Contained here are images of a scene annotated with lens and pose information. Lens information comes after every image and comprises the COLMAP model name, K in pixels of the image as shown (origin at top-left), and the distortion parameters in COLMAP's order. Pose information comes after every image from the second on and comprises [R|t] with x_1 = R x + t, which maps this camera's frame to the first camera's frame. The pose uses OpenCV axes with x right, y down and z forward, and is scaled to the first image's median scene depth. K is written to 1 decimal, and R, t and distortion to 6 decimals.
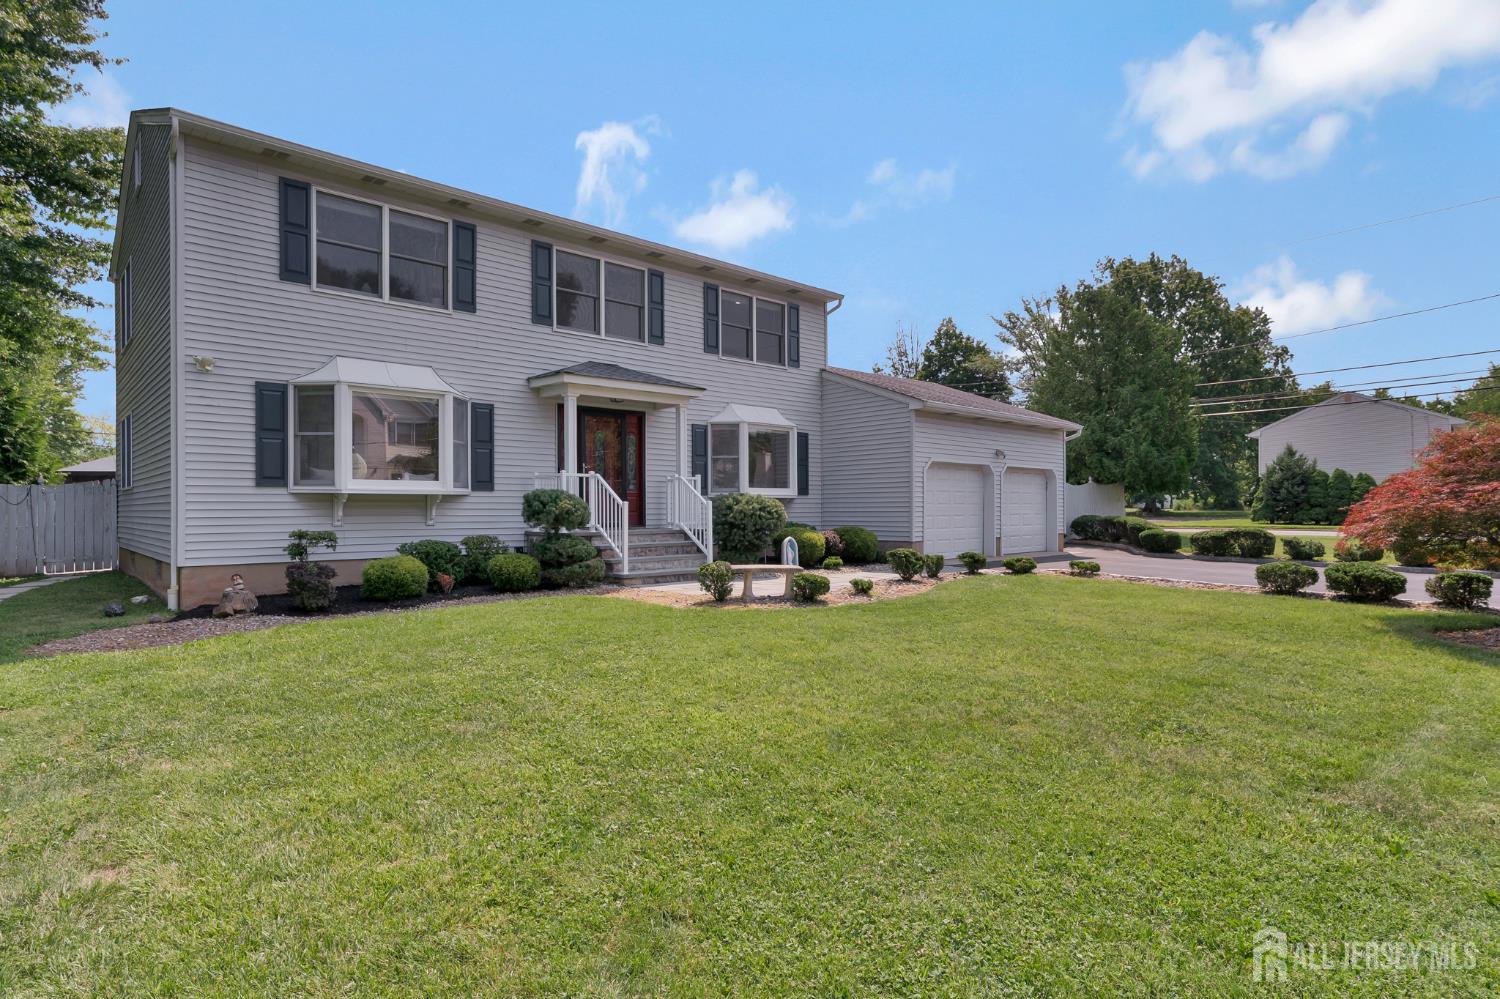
lens RADIAL K [[690.9, 0, 749.6], [0, 690.9, 518.9], [0, 0, 1]] dist [0.010595, -0.000106]
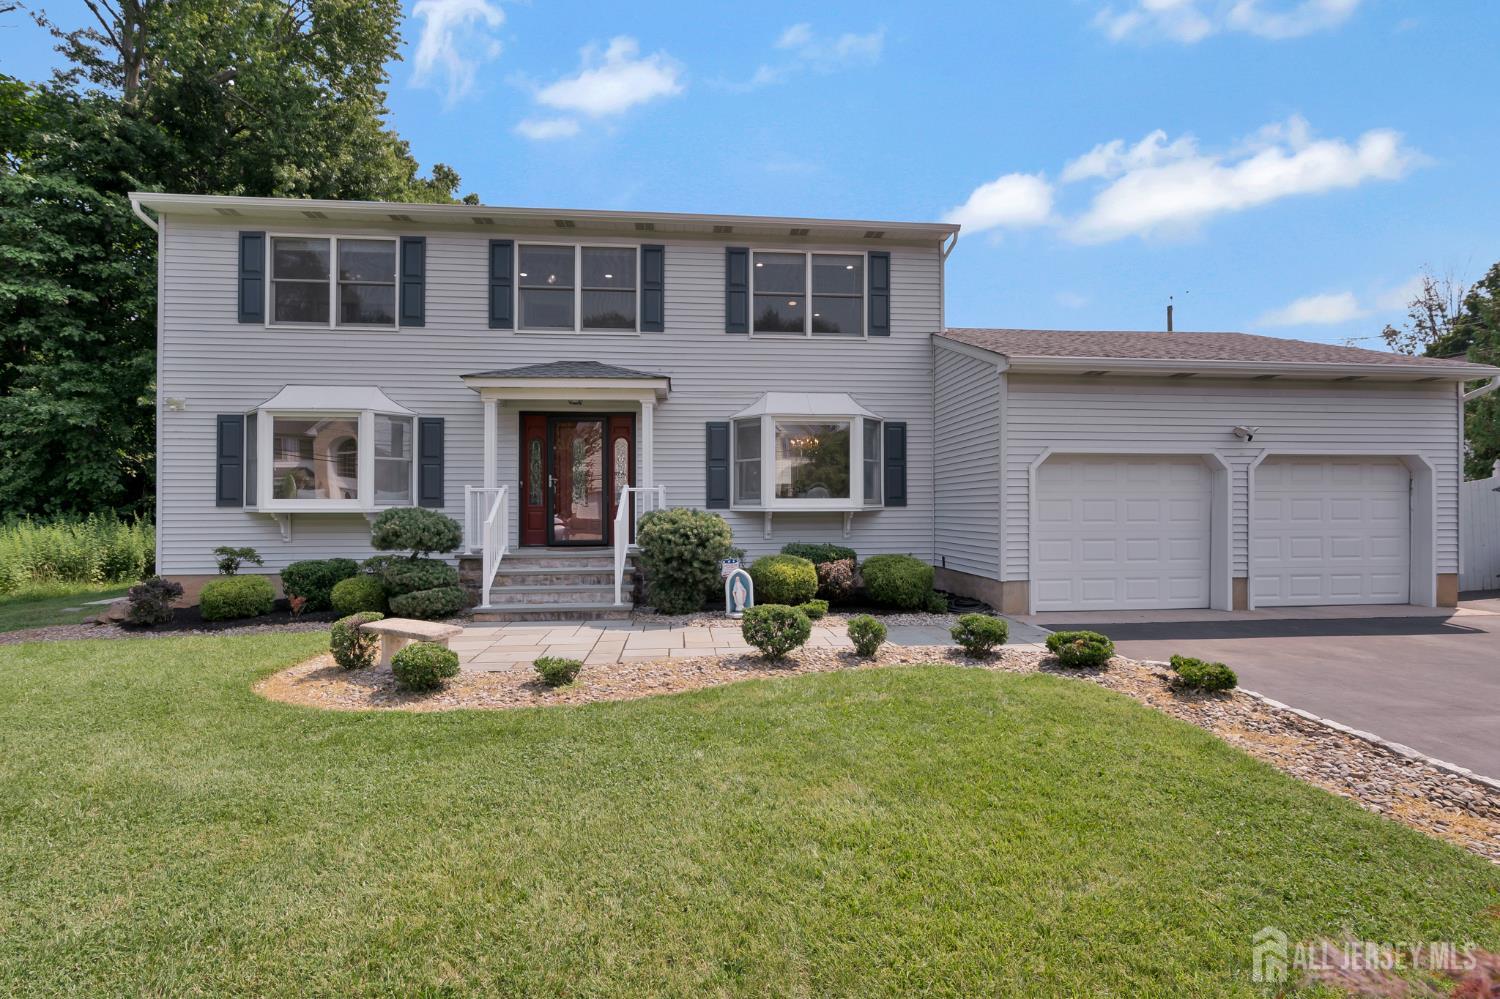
lens RADIAL K [[702.8, 0, 747.2], [0, 702.8, 517.7], [0, 0, 1]] dist [0.003150, 0.000513]
pose [[0.827650, -0.003280, -0.561235, 0.364112], [-0.010411, 0.999721, -0.021197, -0.007866], [0.561148, 0.023387, 0.827385, 0.299967]]
